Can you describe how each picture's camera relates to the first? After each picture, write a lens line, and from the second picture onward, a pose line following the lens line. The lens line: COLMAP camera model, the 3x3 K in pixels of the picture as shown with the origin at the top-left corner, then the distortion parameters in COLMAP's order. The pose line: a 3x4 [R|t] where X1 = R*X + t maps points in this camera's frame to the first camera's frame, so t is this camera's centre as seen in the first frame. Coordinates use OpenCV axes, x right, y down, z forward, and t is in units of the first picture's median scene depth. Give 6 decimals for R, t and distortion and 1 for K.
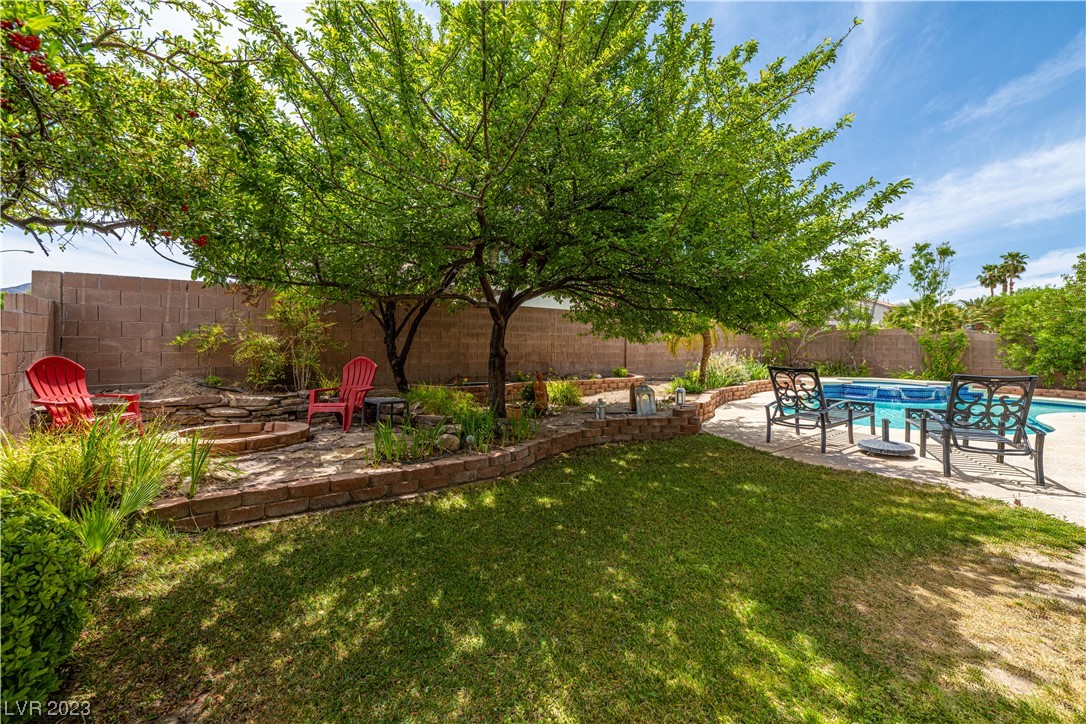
lens RADIAL K [[445.9, 0, 539.4], [0, 445.9, 347.9], [0, 0, 1]] dist [0.000920, -0.000463]
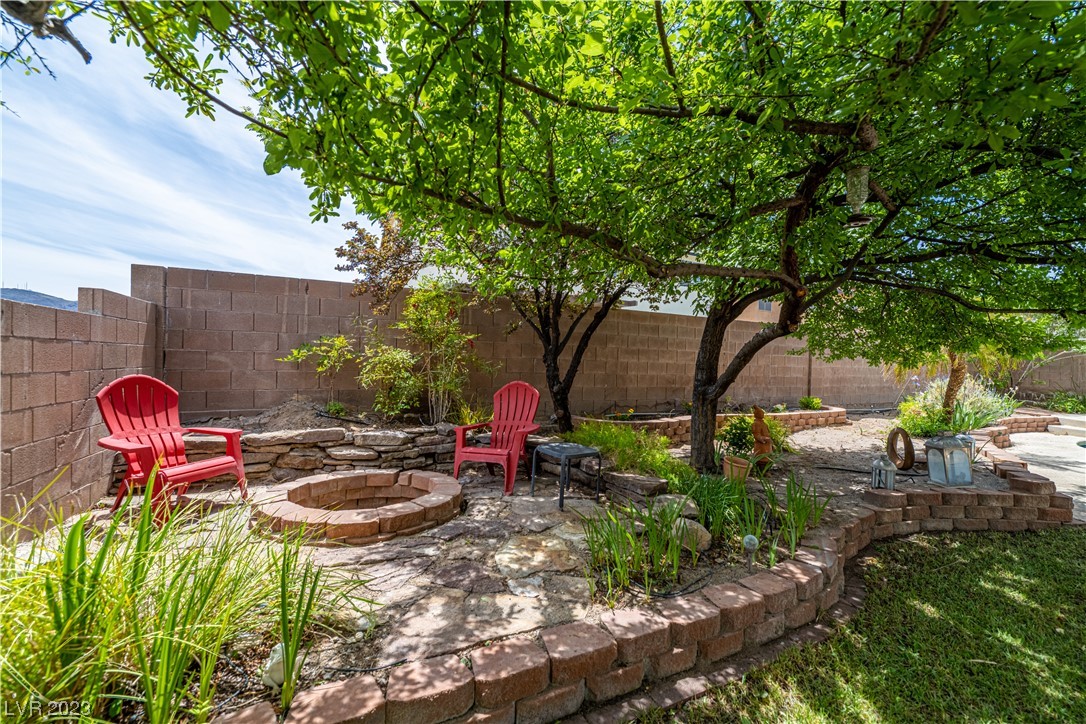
lens RADIAL K [[445.9, 0, 545.0], [0, 445.9, 371.6], [0, 0, 1]] dist [0.000920, -0.000463]
pose [[0.980883, 0.017639, -0.193797, -0.219068], [-0.015064, 0.999778, 0.014755, -0.006526], [0.194015, -0.011554, 0.980931, 0.303829]]
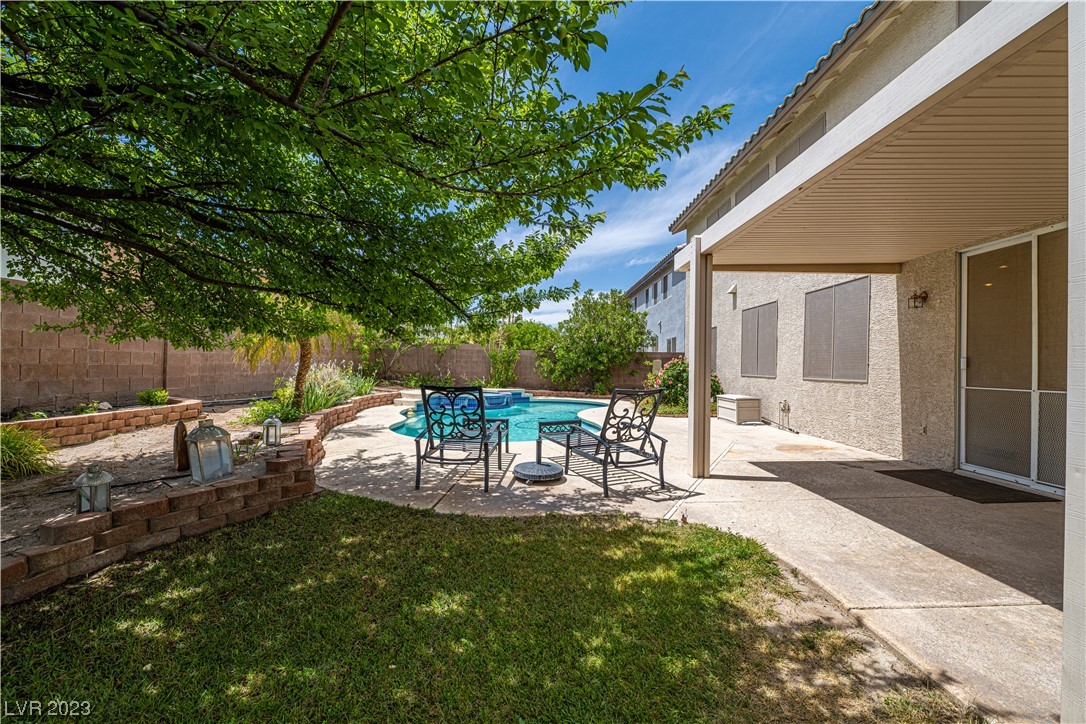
lens RADIAL K [[445.9, 0, 547.3], [0, 445.9, 360.8], [0, 0, 1]] dist [0.000920, -0.000463]
pose [[0.622683, 0.007645, 0.782437, 0.070500], [-0.009232, 0.999954, -0.002423, 0.002480], [-0.782420, -0.005715, 0.622725, 0.360287]]
